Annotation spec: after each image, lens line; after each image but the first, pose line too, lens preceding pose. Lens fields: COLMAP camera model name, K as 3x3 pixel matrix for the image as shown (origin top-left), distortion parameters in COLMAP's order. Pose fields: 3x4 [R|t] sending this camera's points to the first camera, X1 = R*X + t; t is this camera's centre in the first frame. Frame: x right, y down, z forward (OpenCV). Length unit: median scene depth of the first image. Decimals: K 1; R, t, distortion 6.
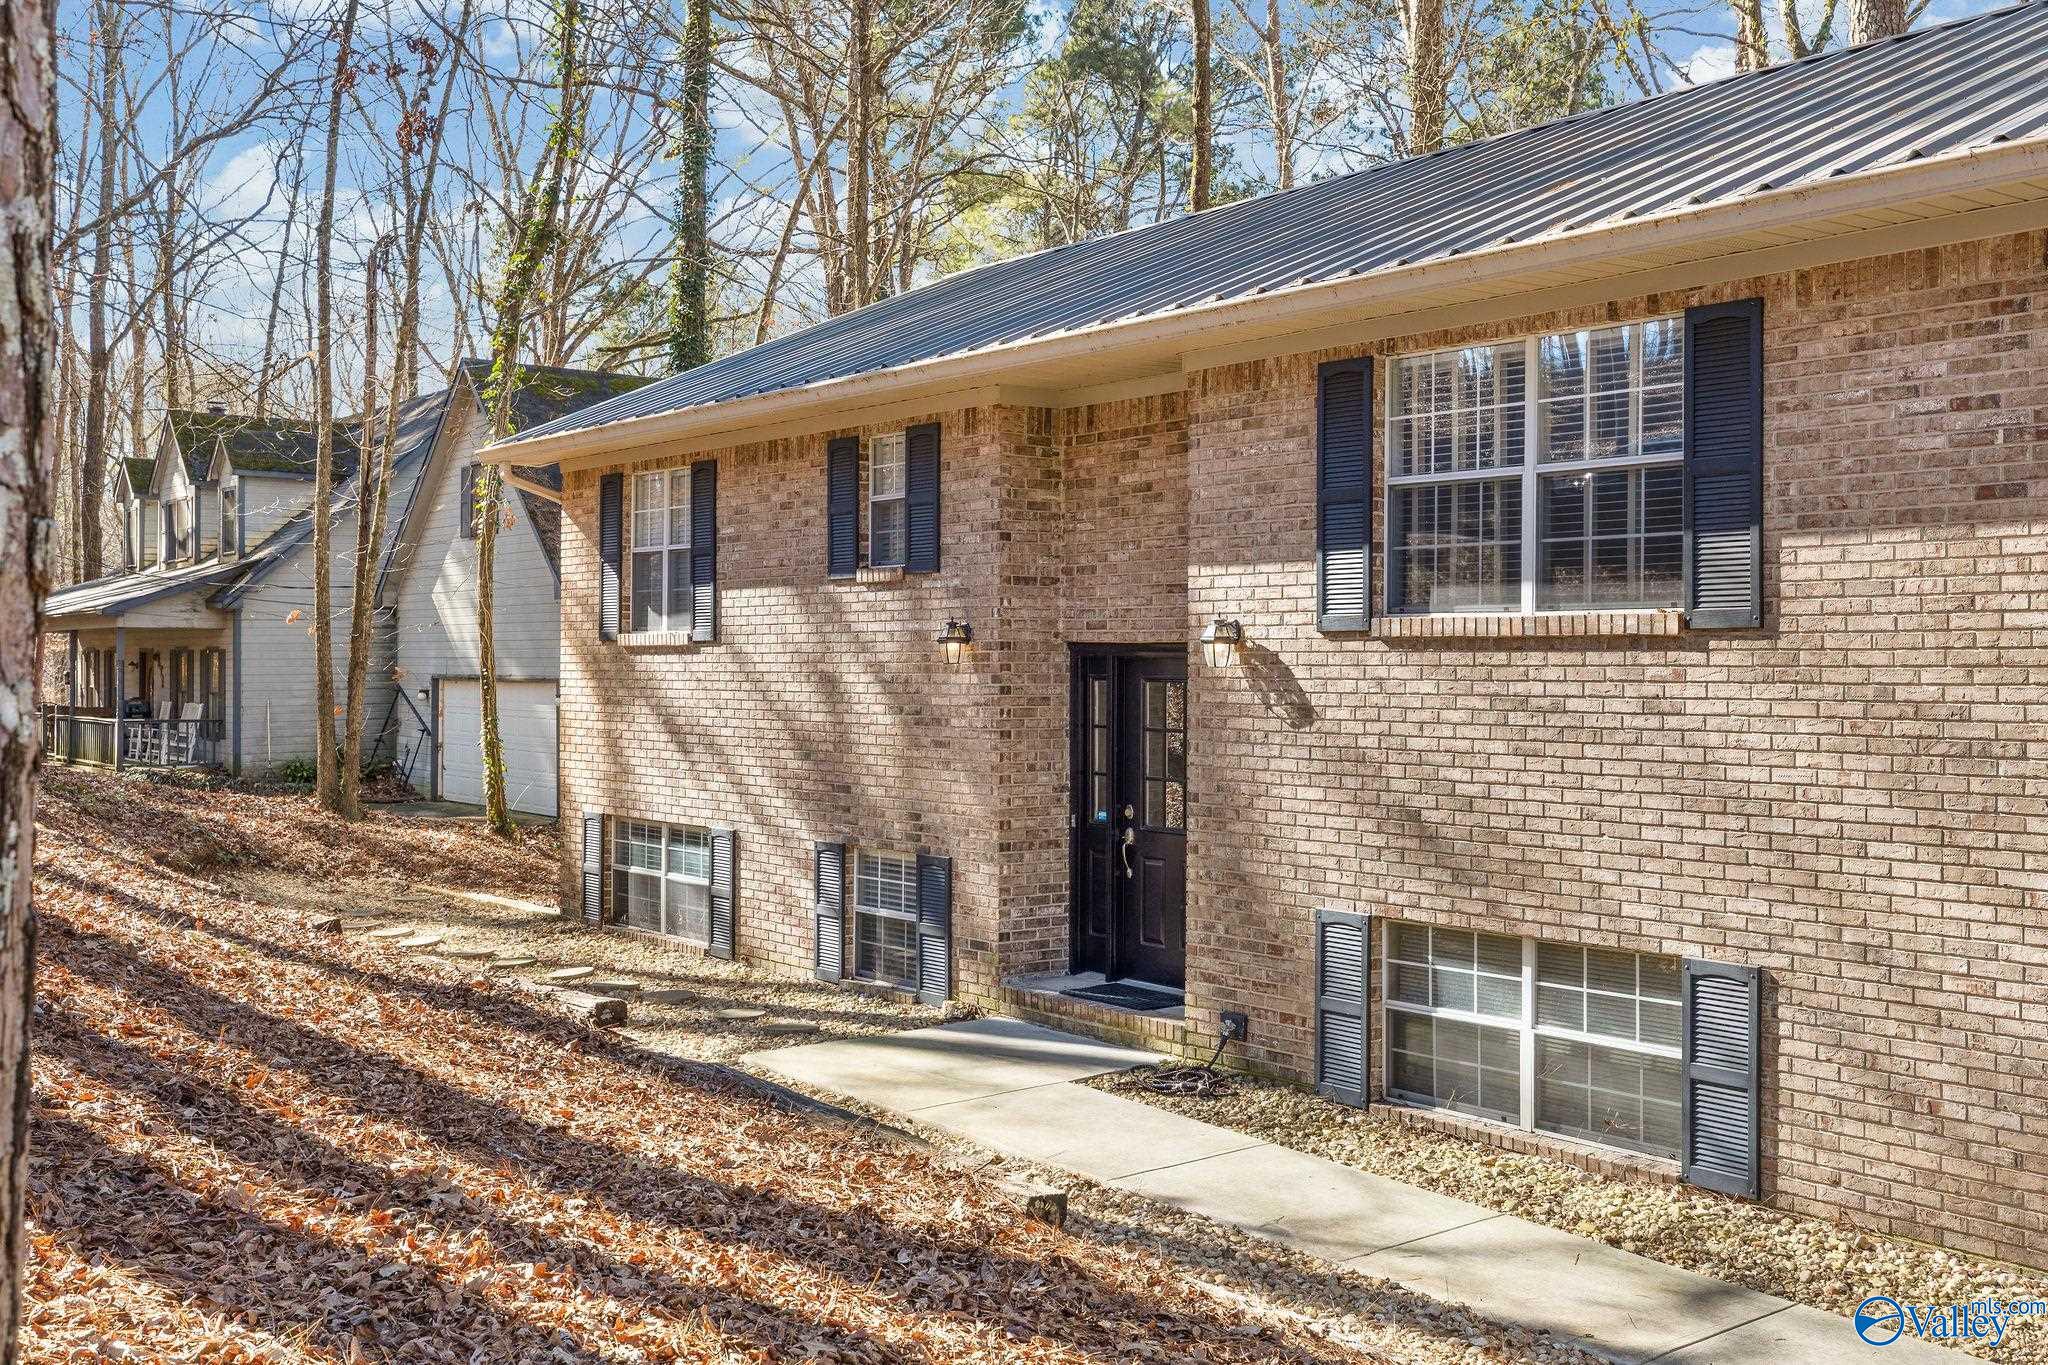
lens RADIAL K [[2016.4, 0, 1024.0], [0, 2016.4, 682.5], [0, 0, 1]] dist [-0.007721, -0.001870]
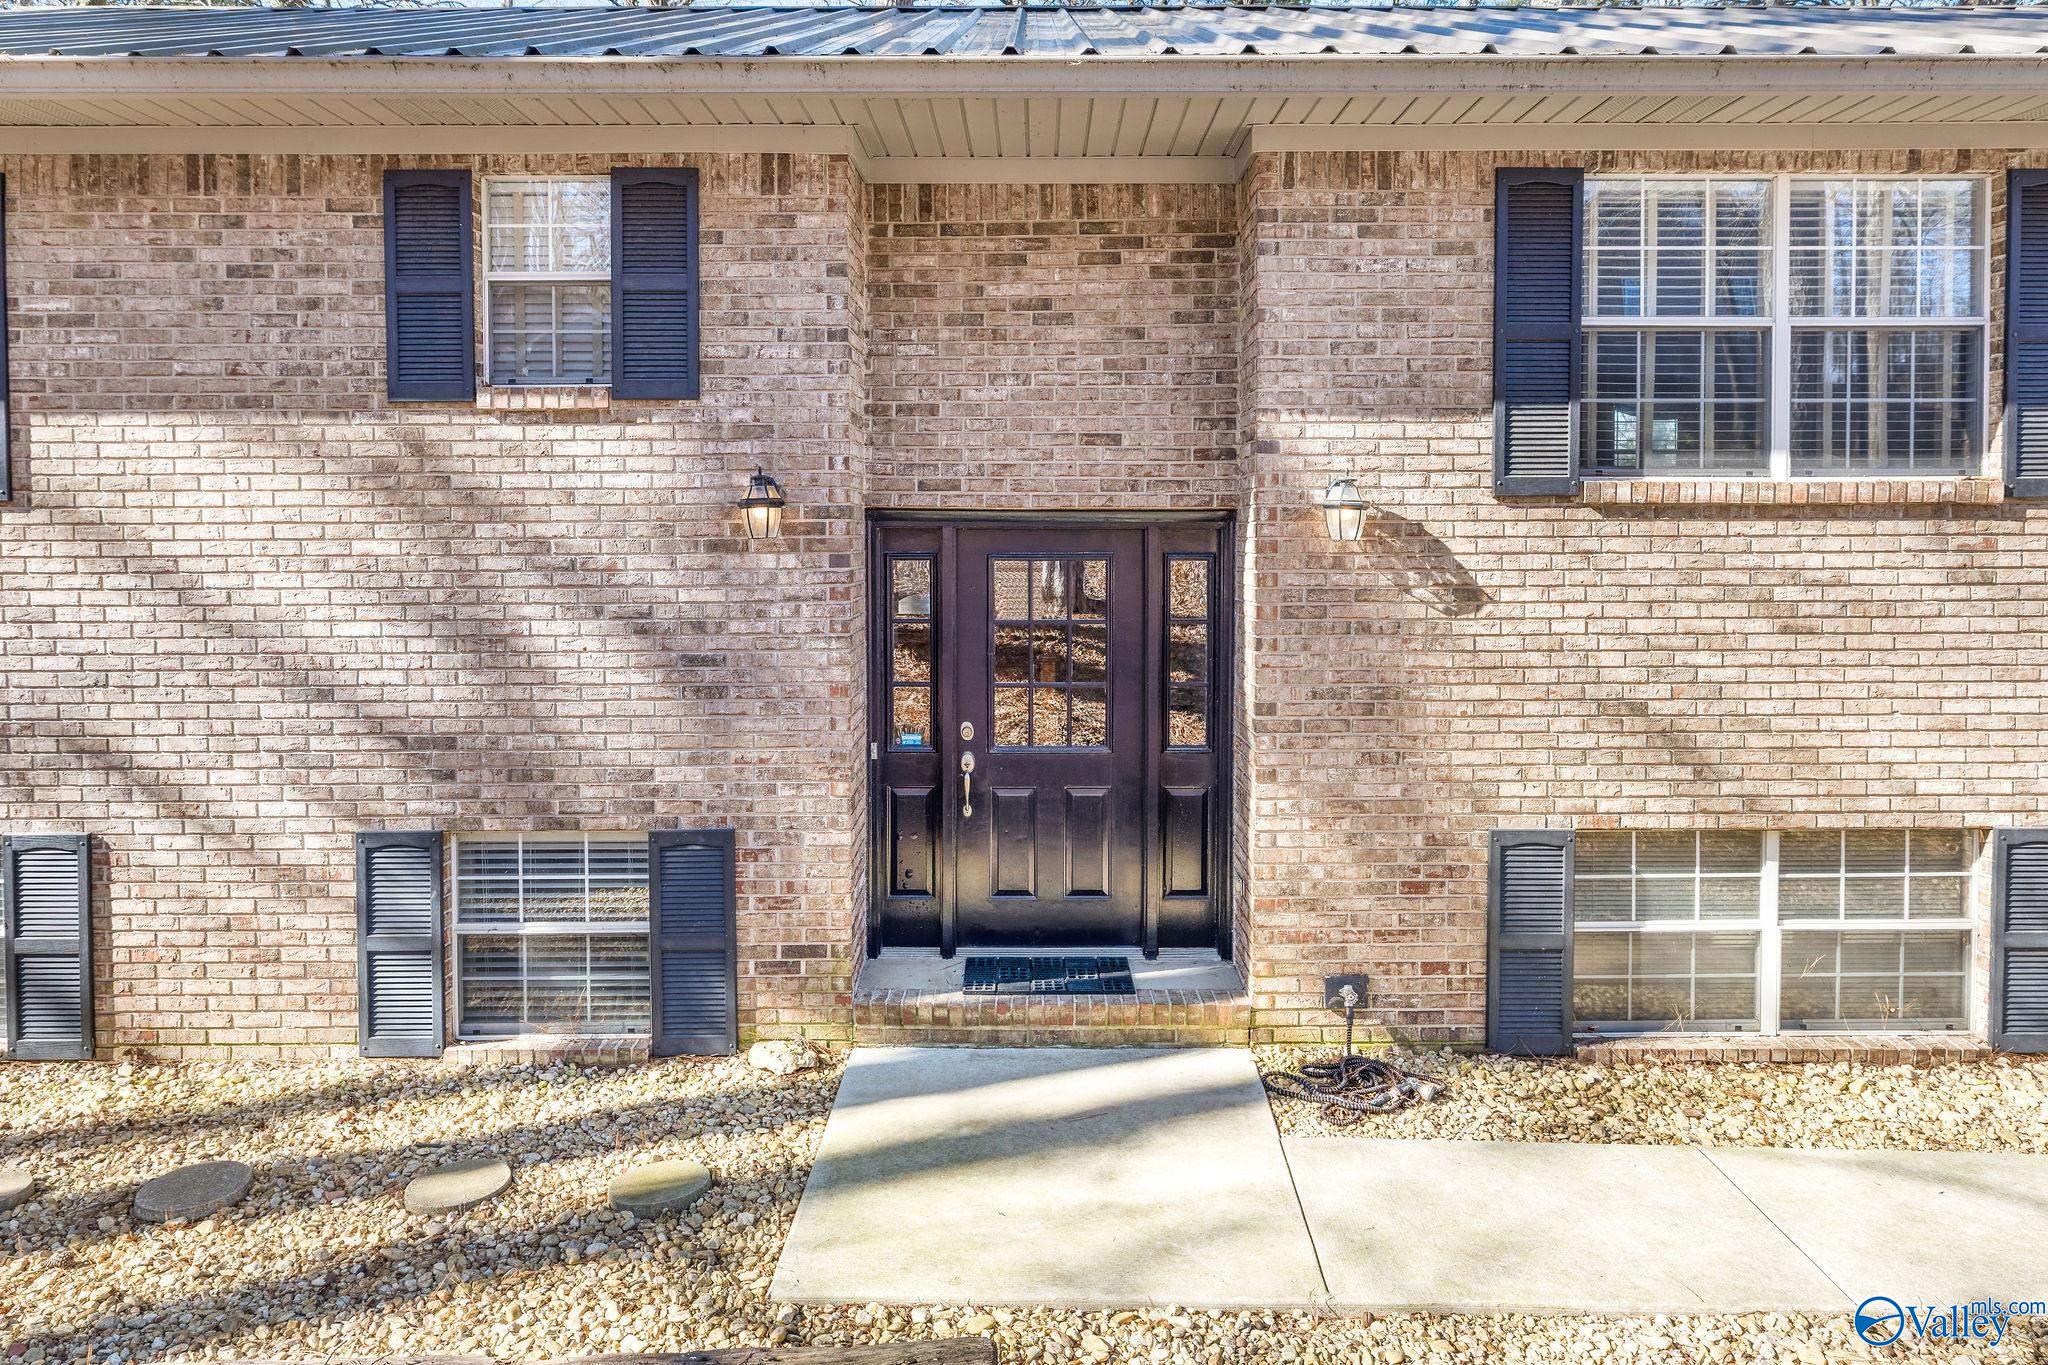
lens RADIAL K [[1783.0, 0, 1035.5], [0, 1783.0, 625.1], [0, 0, 1]] dist [-0.003087, 0.005569]
pose [[0.612950, -0.044040, 0.788894, -0.562516], [0.012351, 0.998857, 0.046165, -0.008760], [-0.790025, -0.018553, 0.612793, 0.720651]]
